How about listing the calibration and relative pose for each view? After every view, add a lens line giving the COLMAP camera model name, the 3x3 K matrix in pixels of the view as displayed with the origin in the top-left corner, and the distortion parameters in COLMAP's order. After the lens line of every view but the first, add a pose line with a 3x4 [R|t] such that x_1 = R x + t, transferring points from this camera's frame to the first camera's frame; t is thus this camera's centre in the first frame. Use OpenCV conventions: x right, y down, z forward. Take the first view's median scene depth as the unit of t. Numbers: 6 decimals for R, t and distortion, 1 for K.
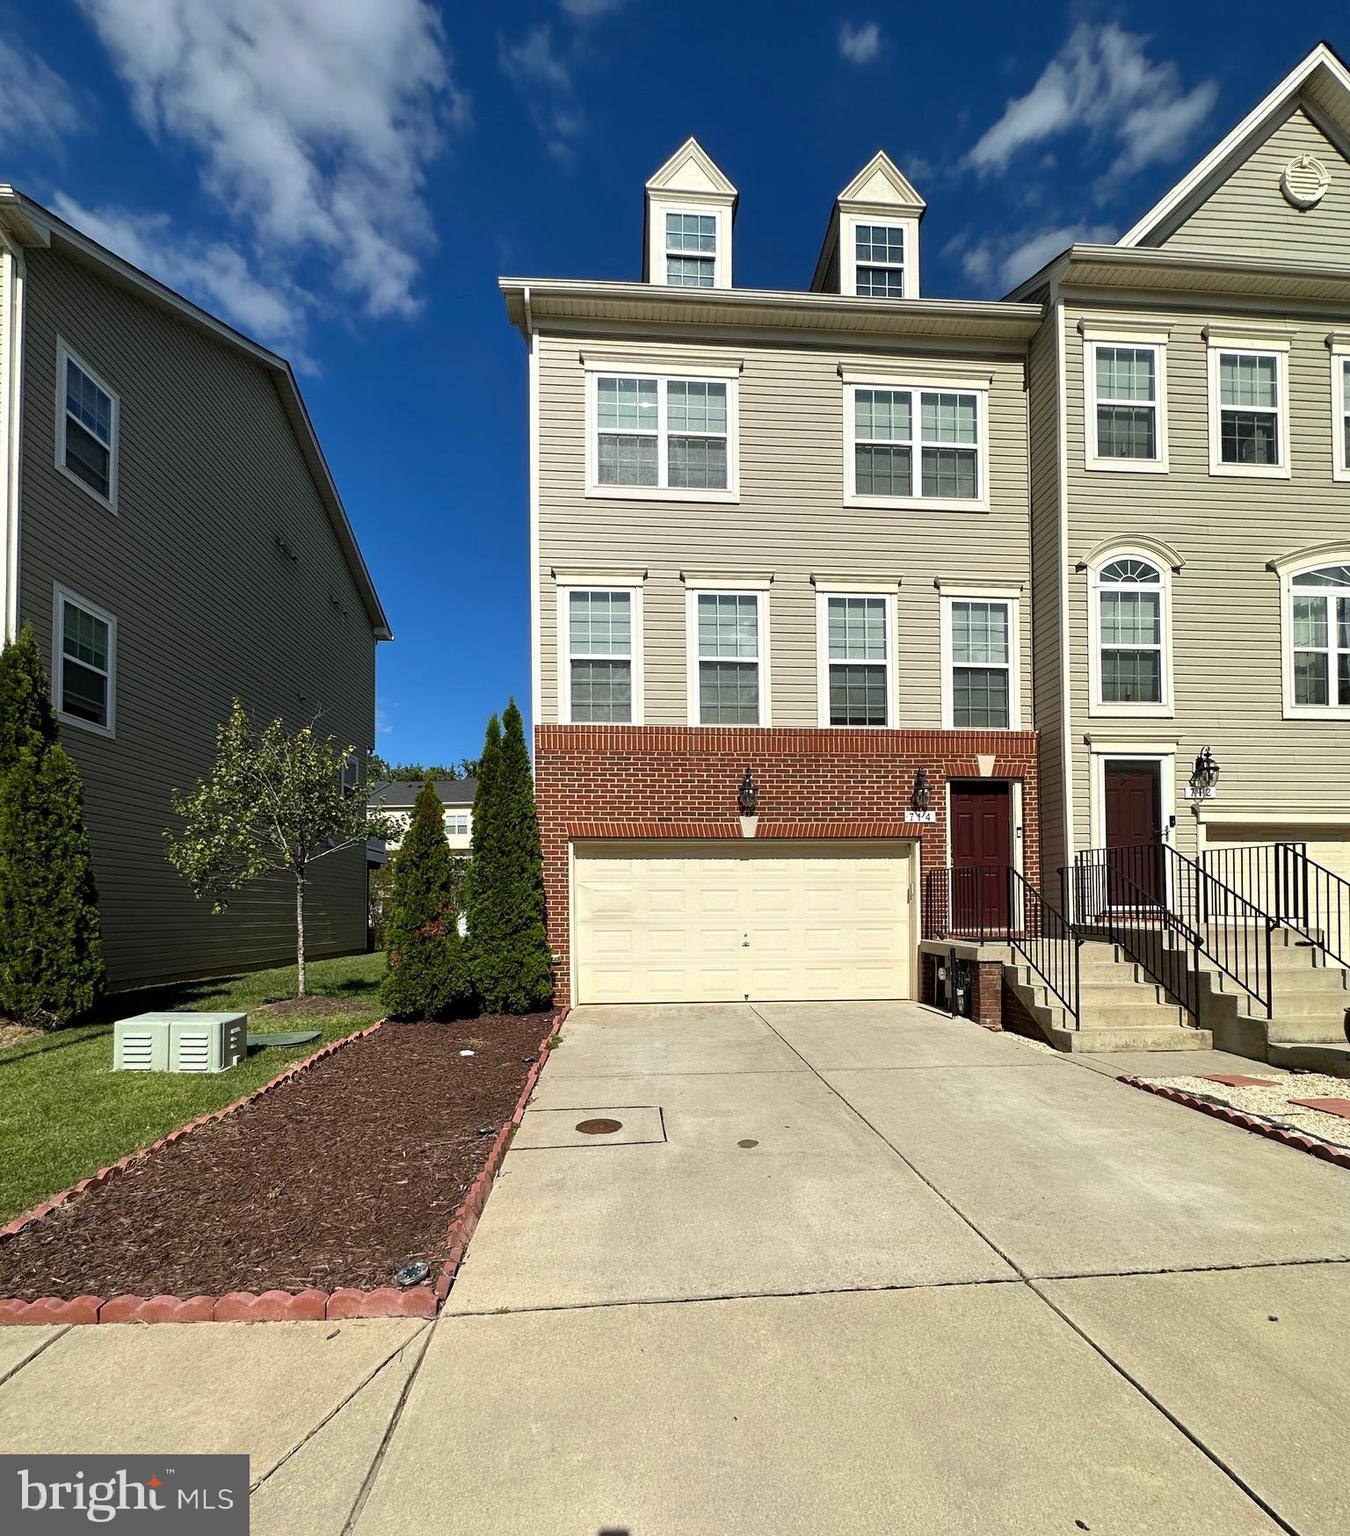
lens RADIAL K [[720.6, 0, 674.5], [0, 720.6, 898.1], [0, 0, 1]] dist [-0.004028, -0.001016]
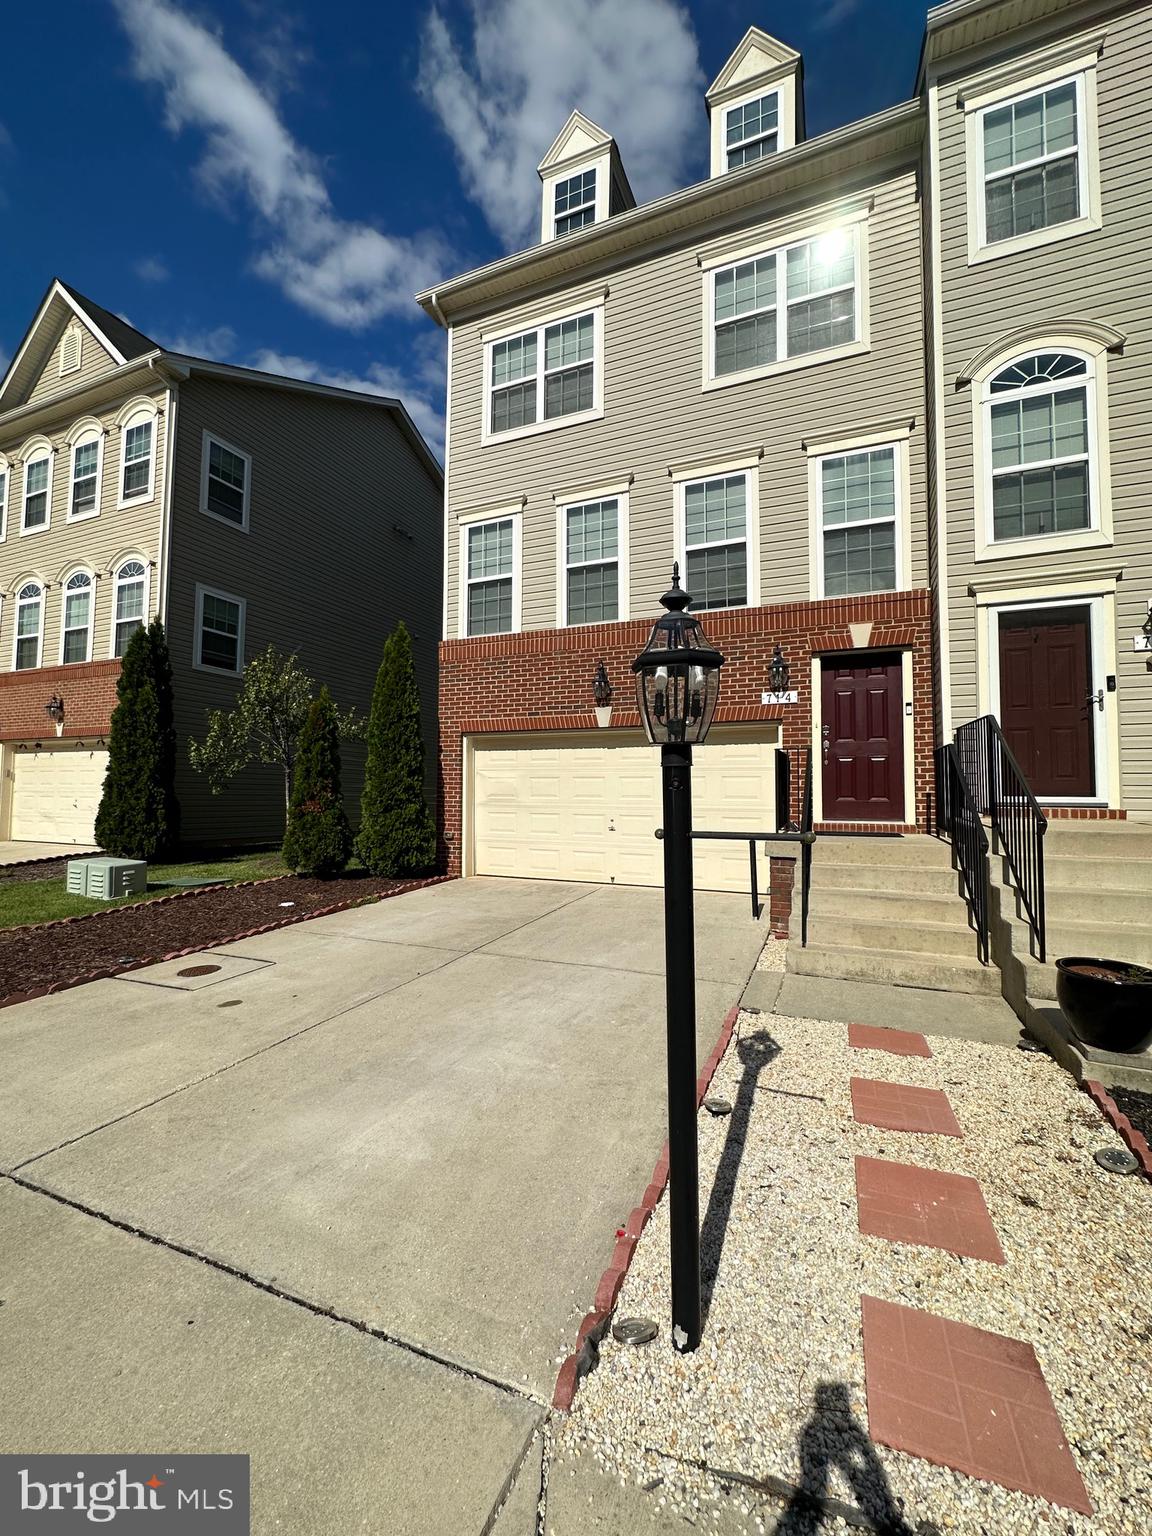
lens RADIAL K [[612.9, 0, 573.8], [0, 612.9, 765.9], [0, 0, 1]] dist [-0.002673, -0.000143]
pose [[0.889813, -0.009631, -0.456224, 0.469048], [-0.004956, 0.999514, -0.030765, 0.000382], [0.456299, 0.029636, 0.889333, 0.182064]]
